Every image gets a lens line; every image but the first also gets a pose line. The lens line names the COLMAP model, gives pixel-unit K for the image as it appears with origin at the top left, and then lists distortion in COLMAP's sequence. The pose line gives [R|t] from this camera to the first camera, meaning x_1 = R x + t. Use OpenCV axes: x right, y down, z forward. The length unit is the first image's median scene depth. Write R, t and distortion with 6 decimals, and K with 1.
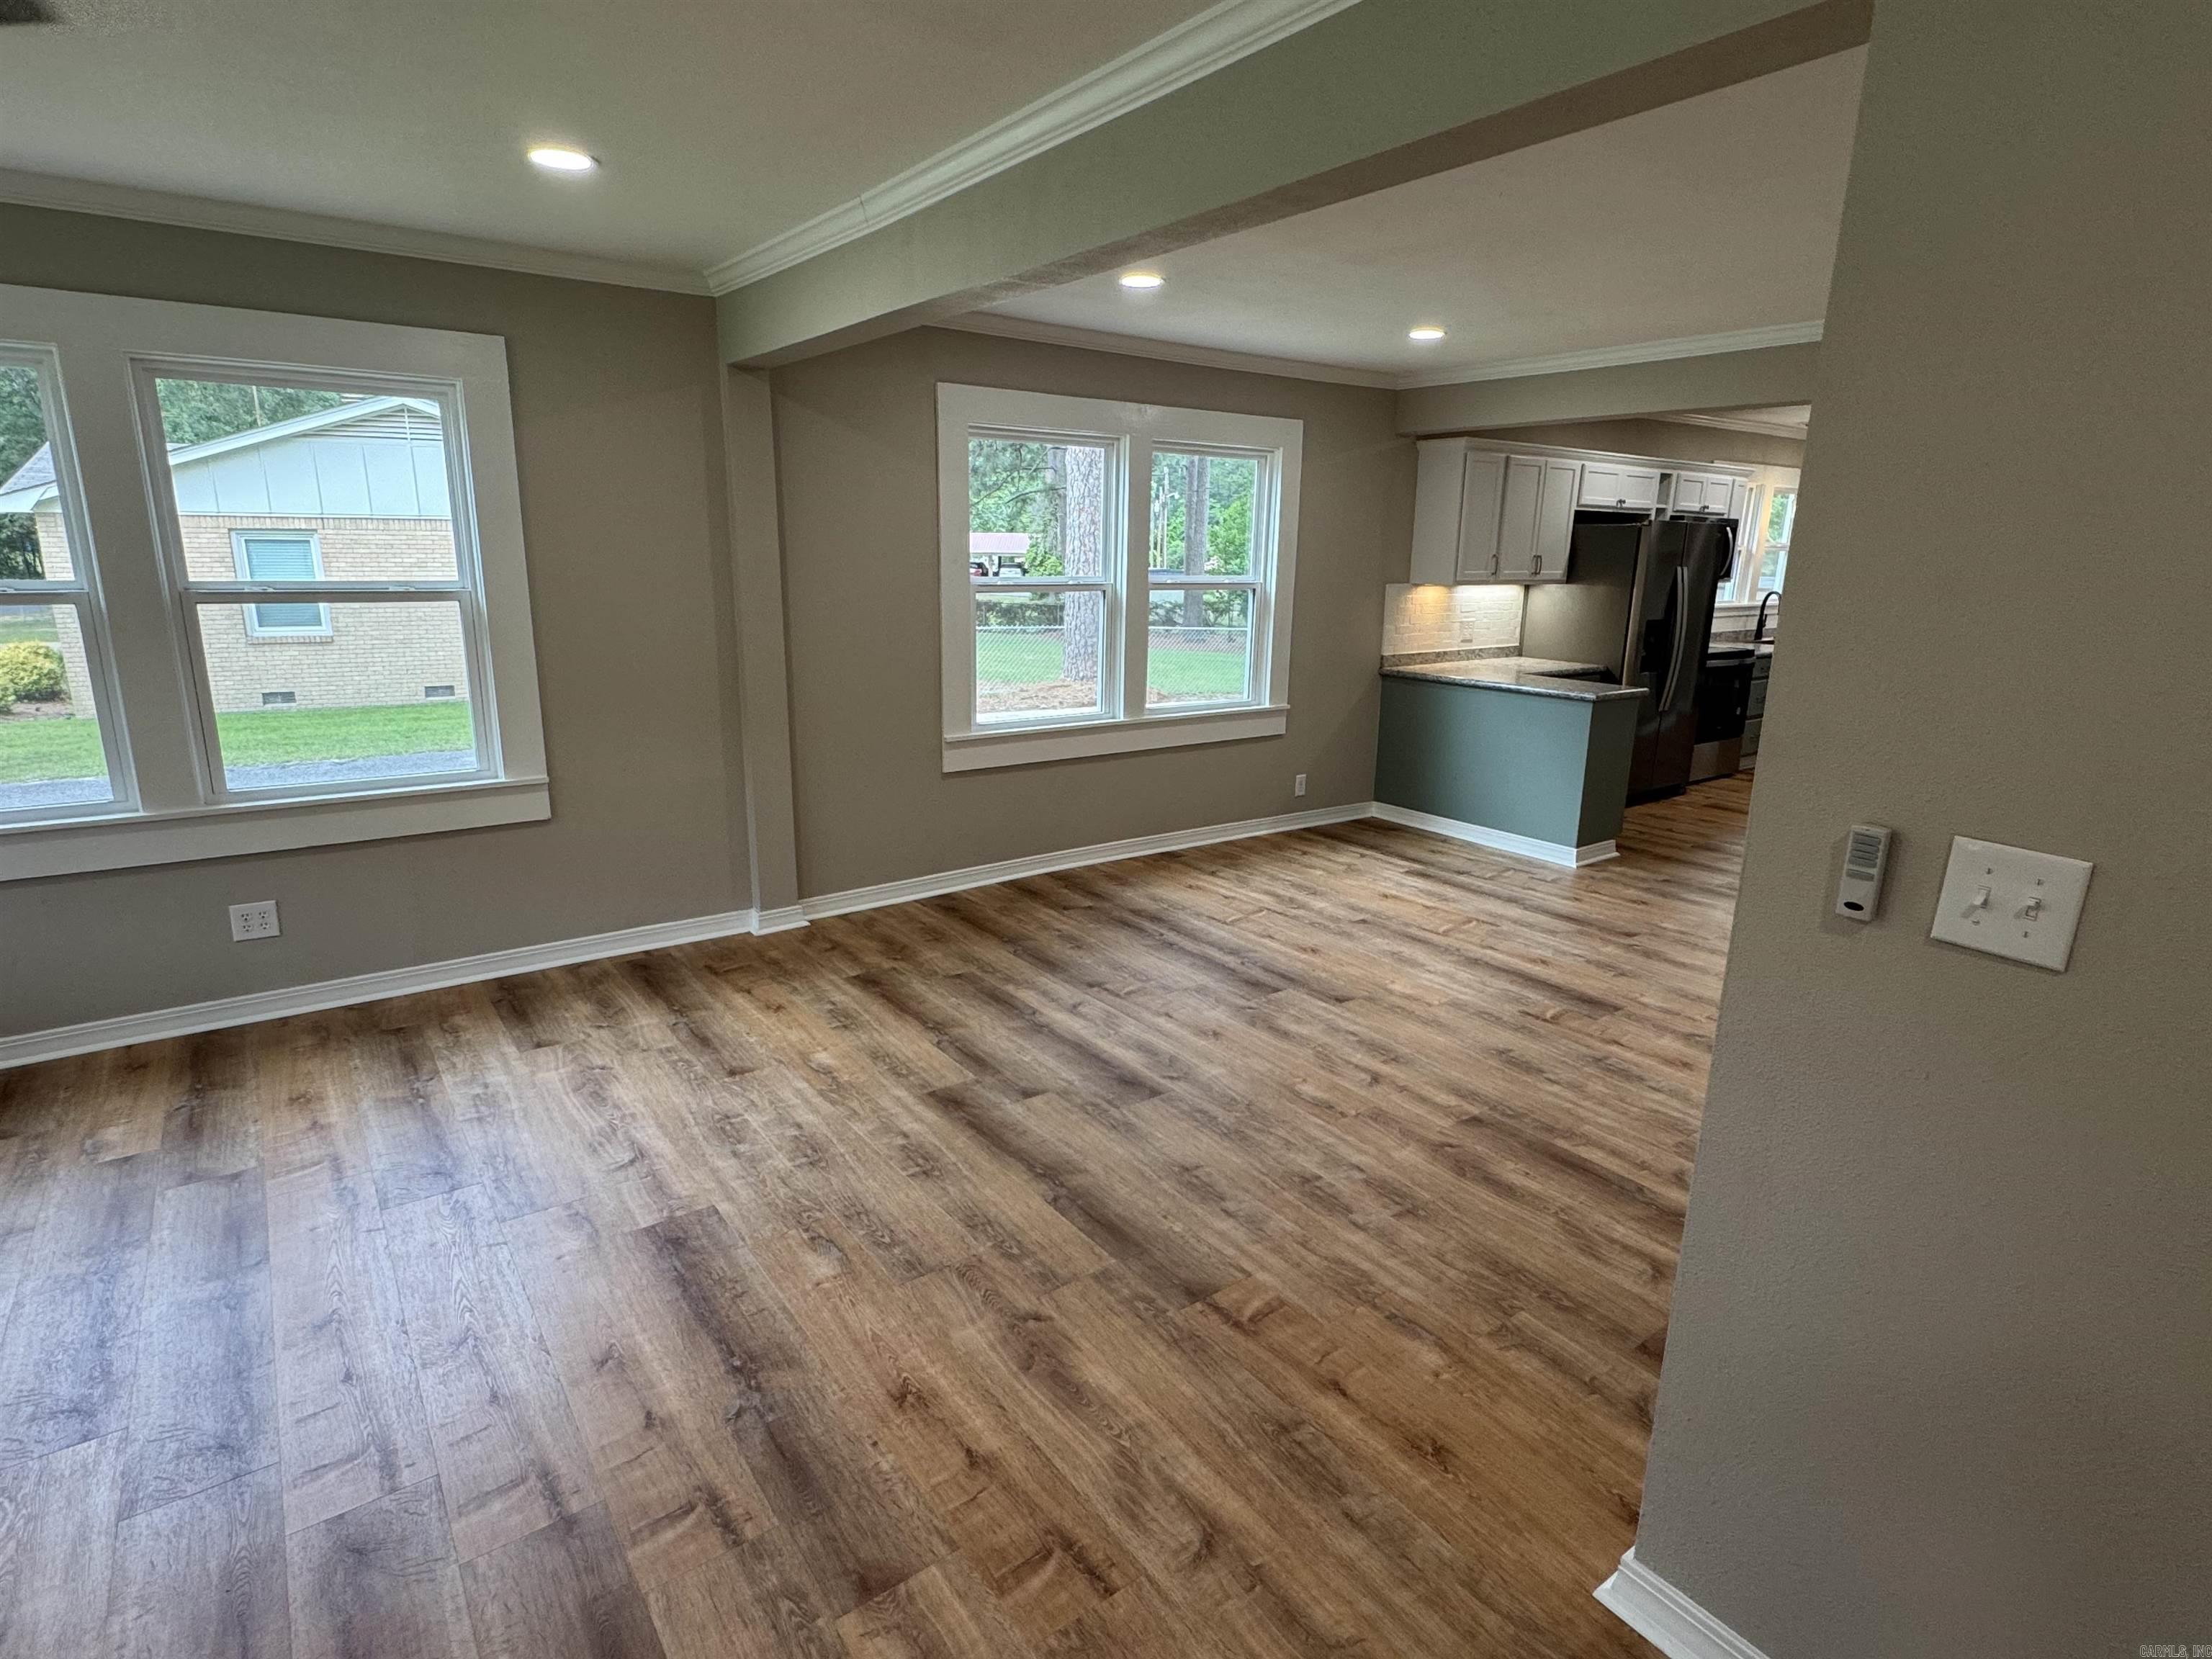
lens RADIAL K [[1142.4, 0, 1109.3], [0, 1142.4, 826.3], [0, 0, 1]] dist [-0.005181, 0.001040]
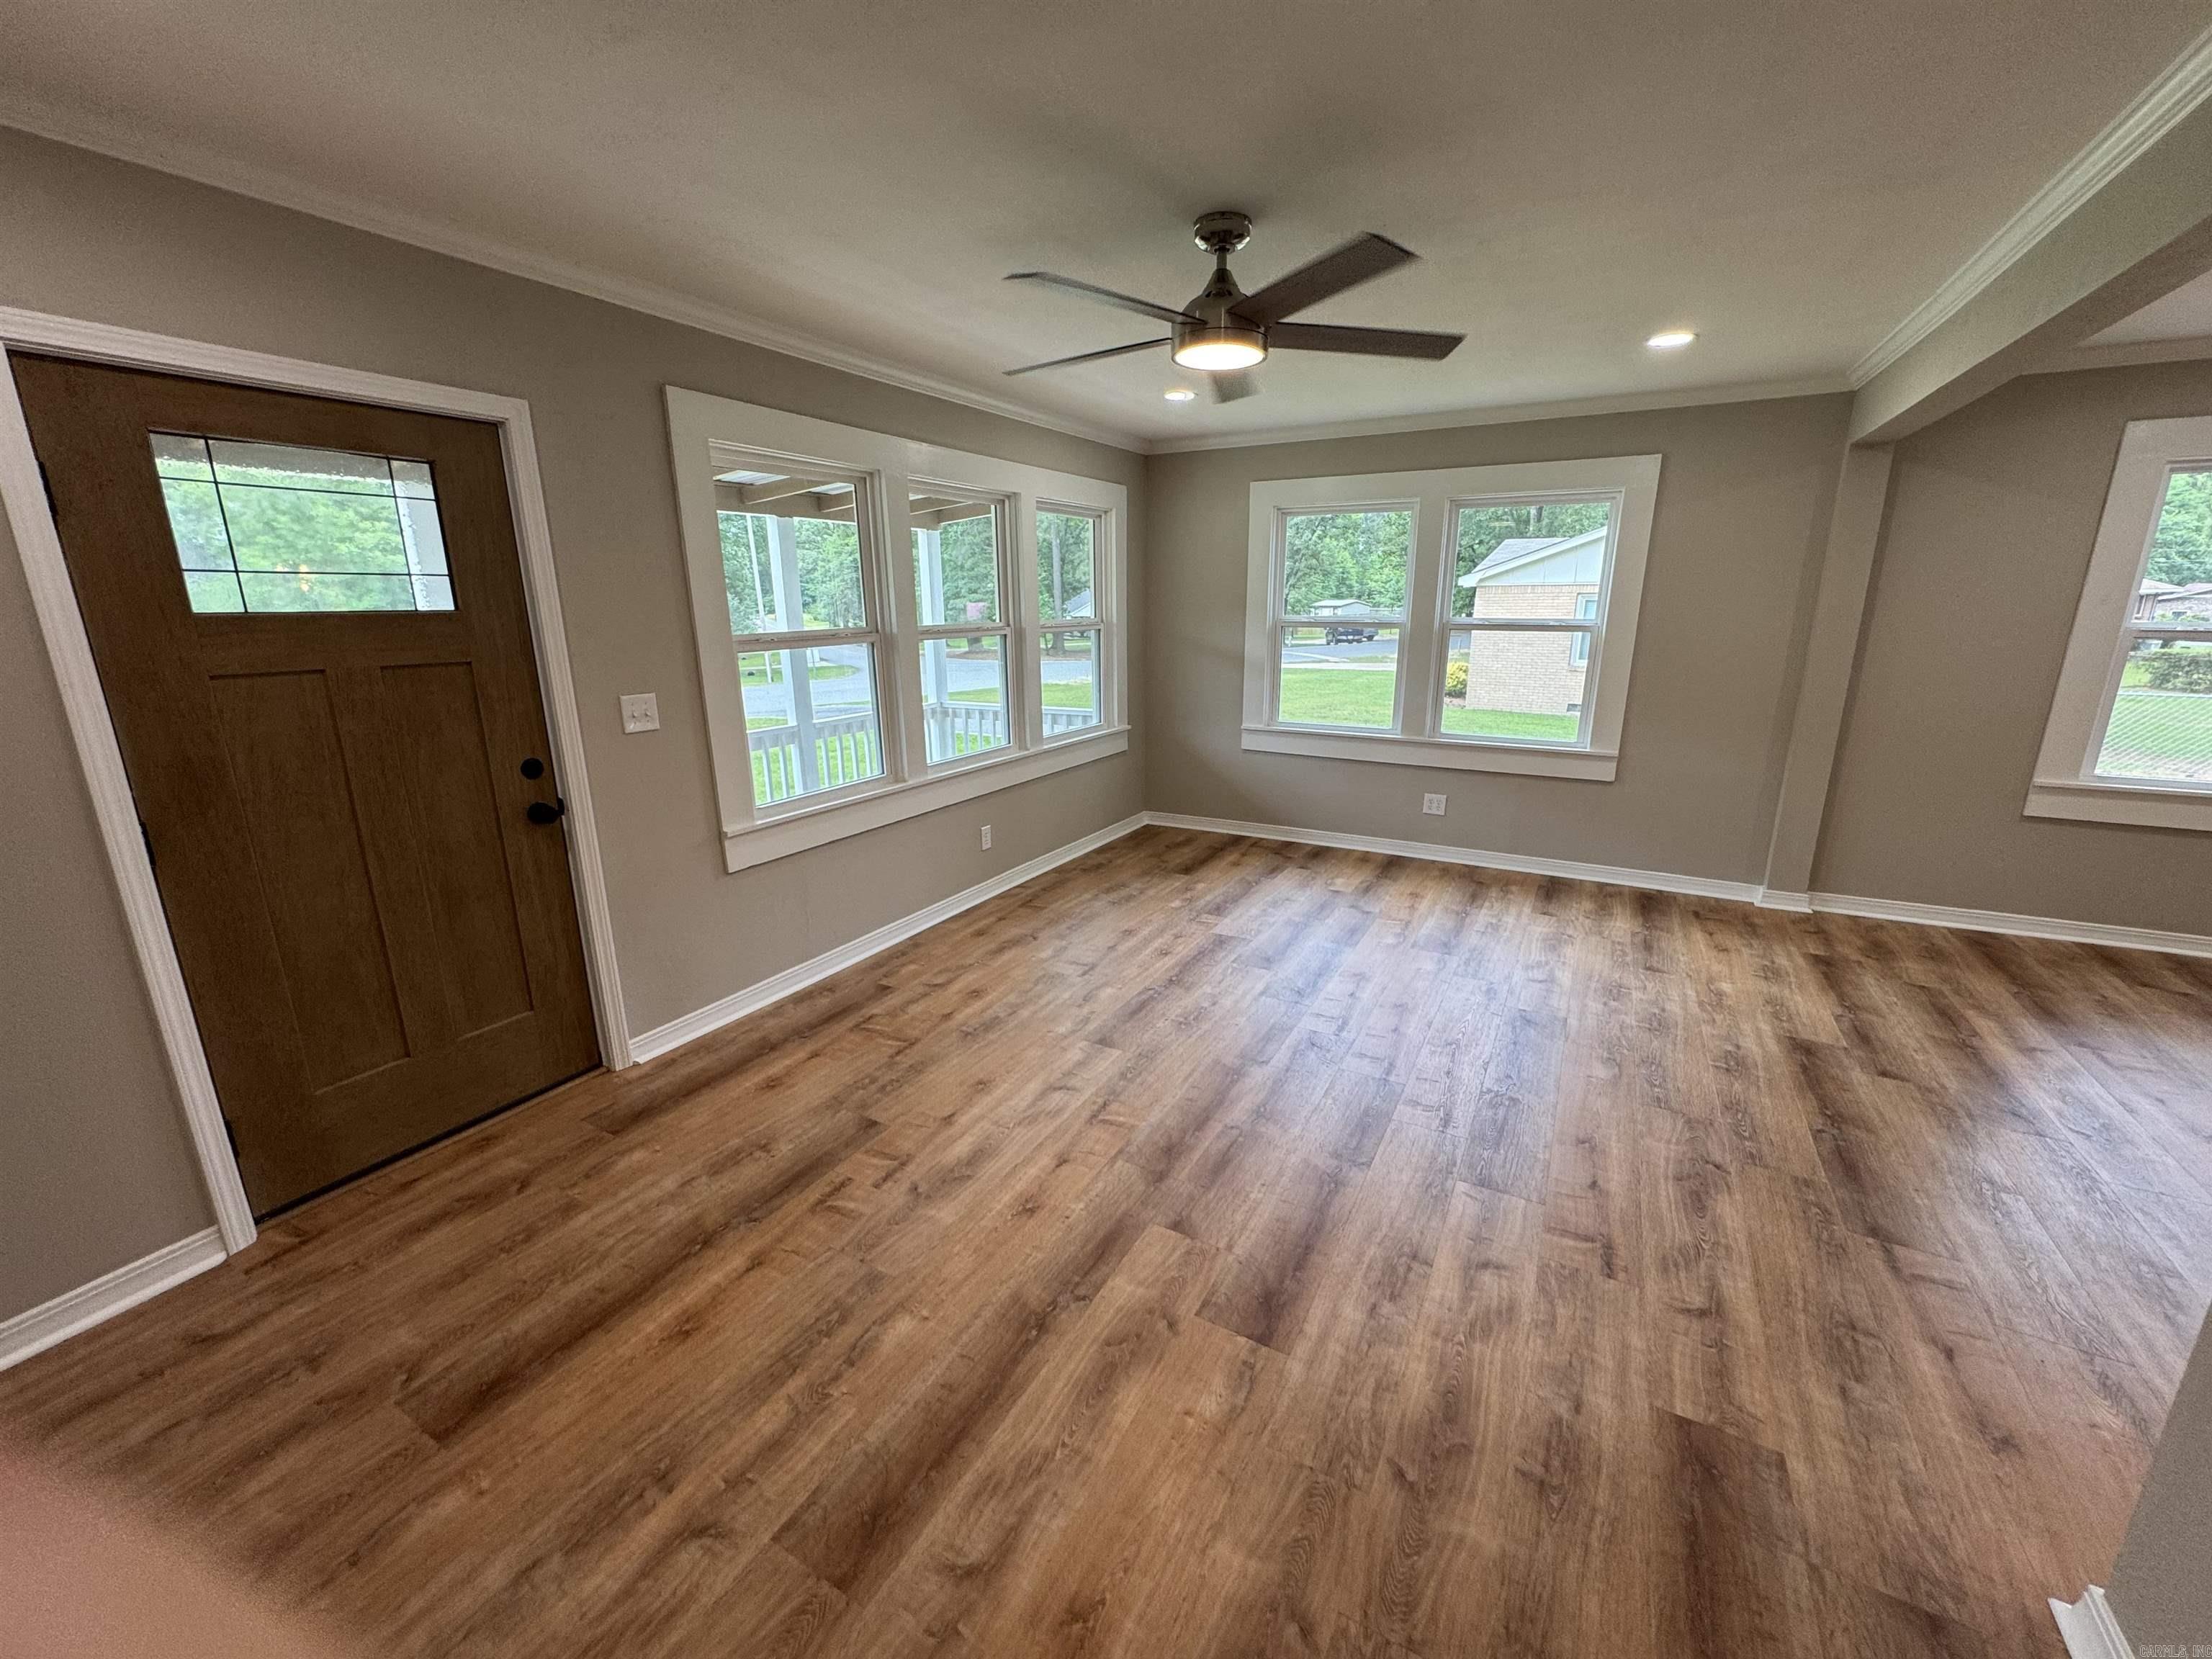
lens RADIAL K [[886.2, 0, 1104.3], [0, 886.2, 827.3], [0, 0, 1]] dist [-0.005646, 0.000106]
pose [[0.404323, 0.210002, -0.890181, 0.262508], [-0.207545, 0.968960, 0.134319, 0.032477], [0.890757, 0.130444, 0.435357, -0.072469]]
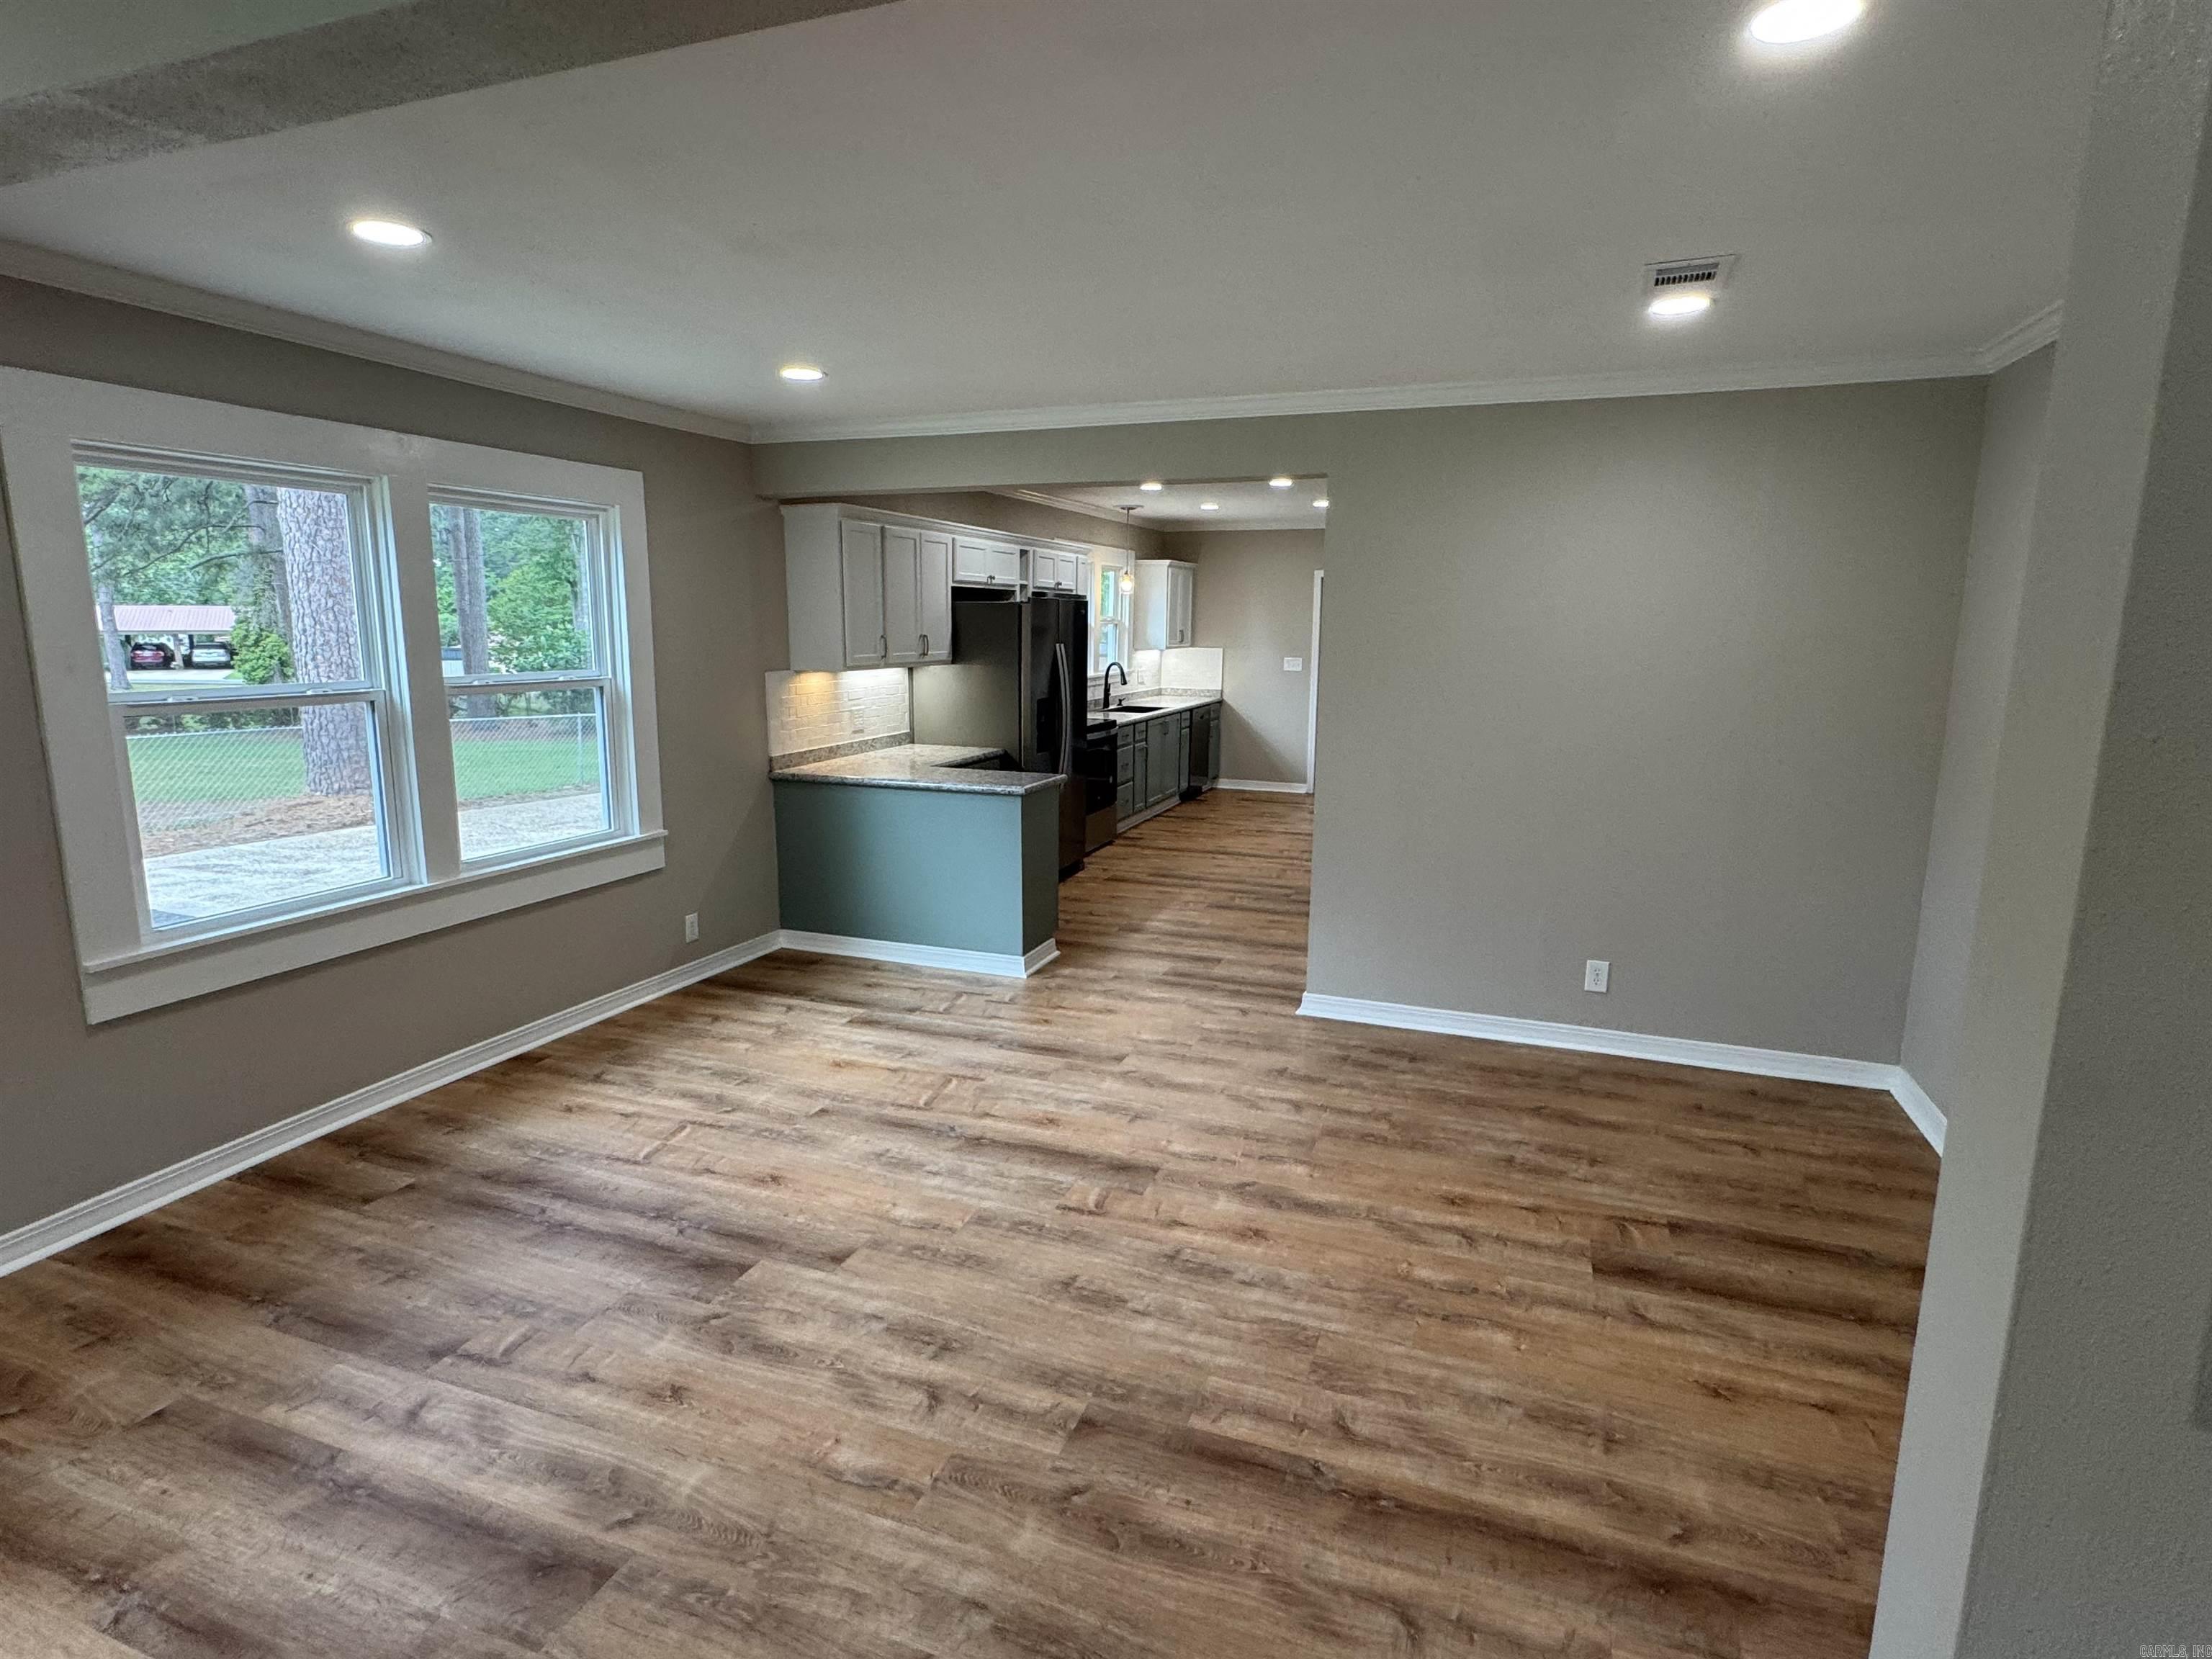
lens RADIAL K [[1142.4, 0, 1107.2], [0, 1142.4, 829.8], [0, 0, 1]] dist [-0.005181, 0.001040]
pose [[0.838067, -0.106881, 0.534995, -0.011242], [0.136683, 0.990482, -0.016235, -0.077289], [-0.528168, 0.086731, 0.844699, 0.263915]]
